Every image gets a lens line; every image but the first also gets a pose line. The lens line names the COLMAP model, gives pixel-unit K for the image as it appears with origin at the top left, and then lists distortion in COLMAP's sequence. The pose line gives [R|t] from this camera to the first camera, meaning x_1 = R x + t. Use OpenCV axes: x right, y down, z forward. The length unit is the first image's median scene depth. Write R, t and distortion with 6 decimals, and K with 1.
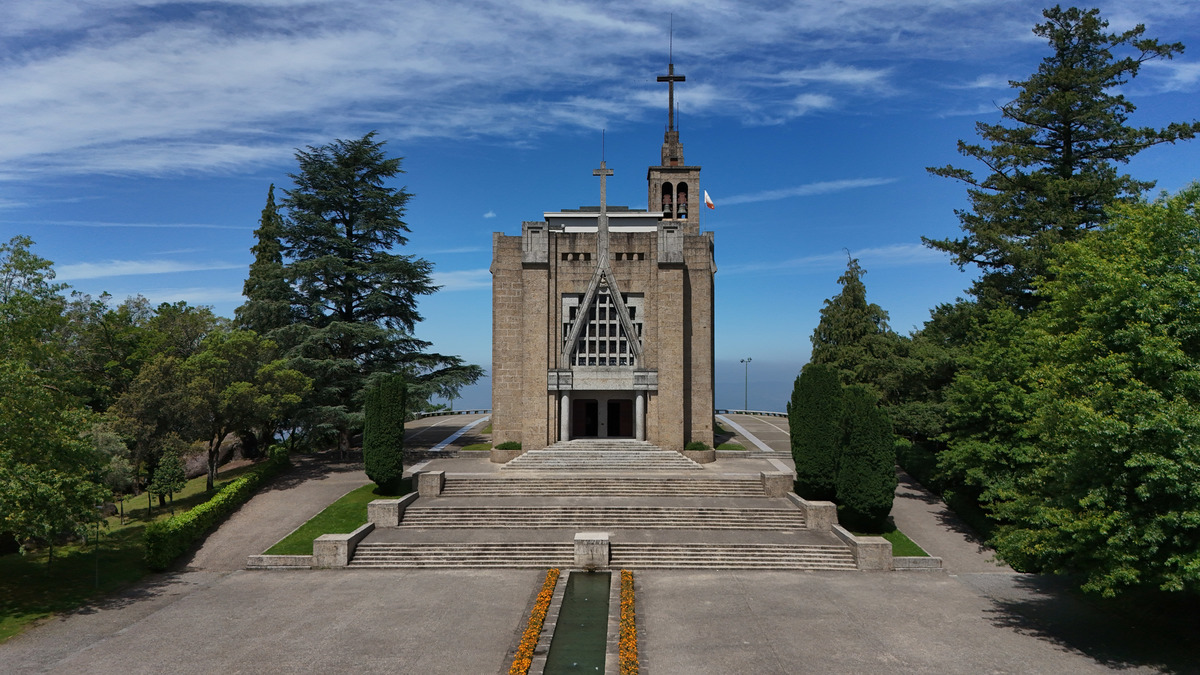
lens RADIAL K [[916.9, 0, 600.0], [0, 916.9, 337.5], [0, 0, 1]] dist [0.128386, -0.184577]
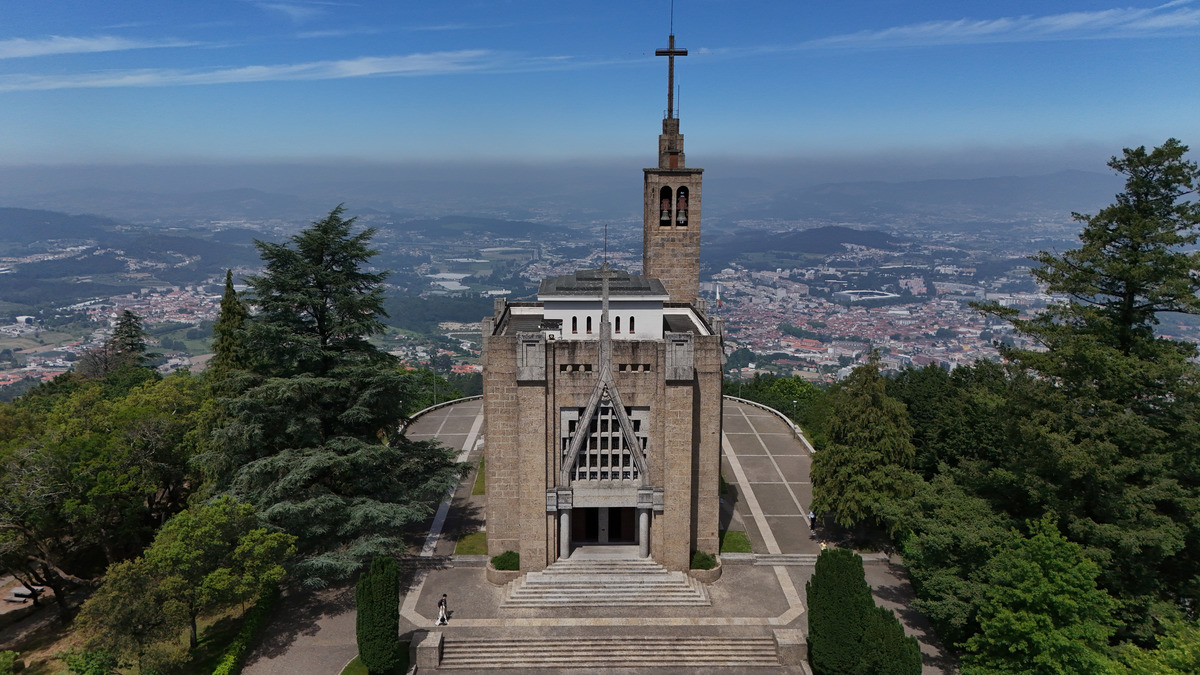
lens RADIAL K [[916.9, 0, 600.0], [0, 916.9, 337.5], [0, 0, 1]] dist [0.128386, -0.184577]
pose [[0.999463, -0.004894, 0.032388, -0.031376], [-0.002741, 0.972812, 0.231579, -0.328492], [-0.032641, -0.231543, 0.972277, 0.120309]]
